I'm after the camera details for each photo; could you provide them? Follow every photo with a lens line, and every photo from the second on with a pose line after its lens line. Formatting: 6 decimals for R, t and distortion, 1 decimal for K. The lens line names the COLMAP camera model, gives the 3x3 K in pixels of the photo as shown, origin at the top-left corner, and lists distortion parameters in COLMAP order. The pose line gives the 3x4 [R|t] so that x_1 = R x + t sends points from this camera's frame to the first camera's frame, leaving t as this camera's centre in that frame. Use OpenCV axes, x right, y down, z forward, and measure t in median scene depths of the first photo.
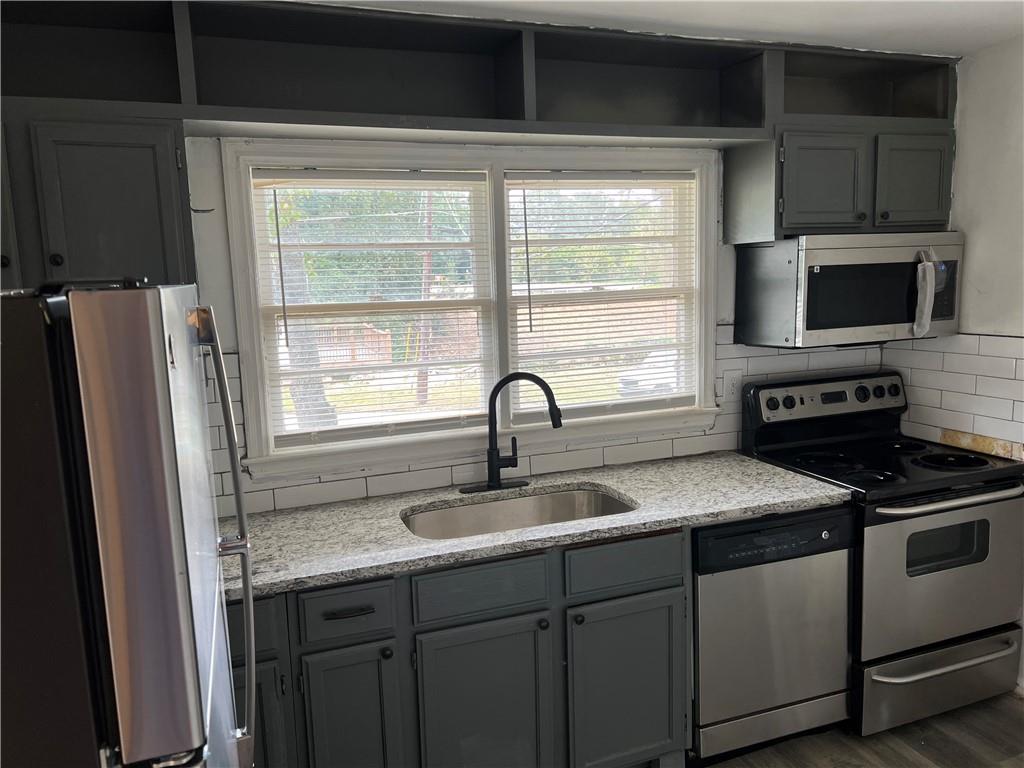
lens RADIAL K [[768.5, 0, 508.9], [0, 768.5, 384.3], [0, 0, 1]] dist [0.043015, -0.040805]
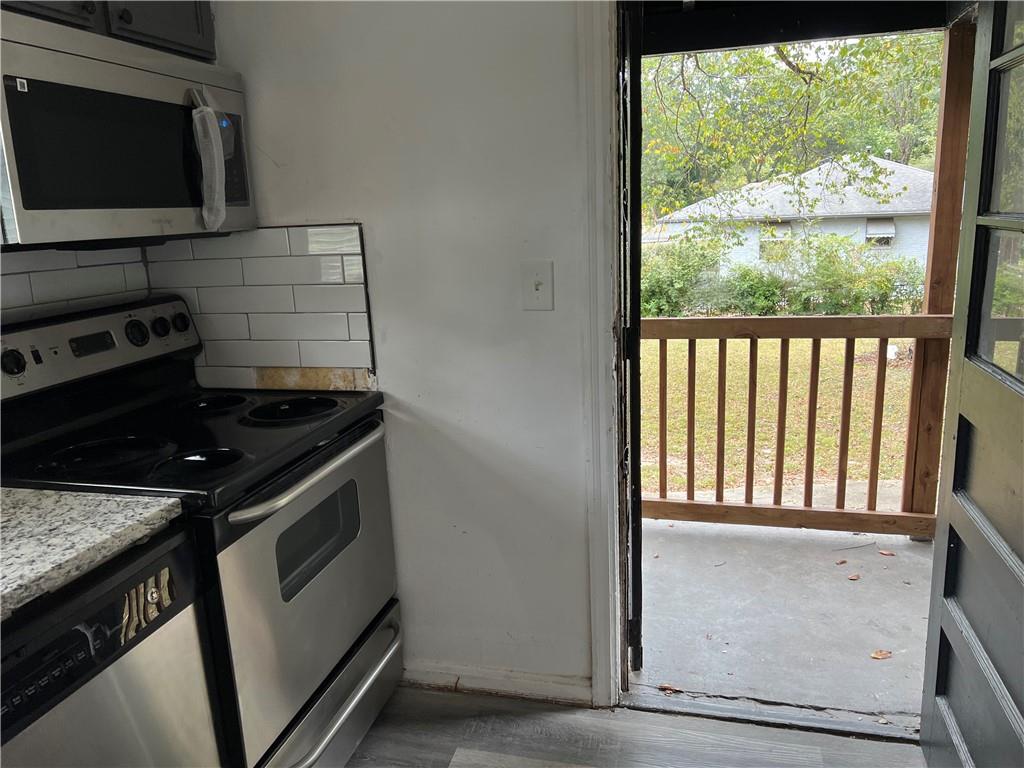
lens RADIAL K [[768.5, 0, 504.5], [0, 768.5, 386.7], [0, 0, 1]] dist [0.043015, -0.040805]
pose [[0.574820, -0.172156, 0.799965, 0.134932], [0.137118, 0.984060, 0.113247, 0.027121], [-0.806710, 0.044593, 0.589263, 0.437415]]
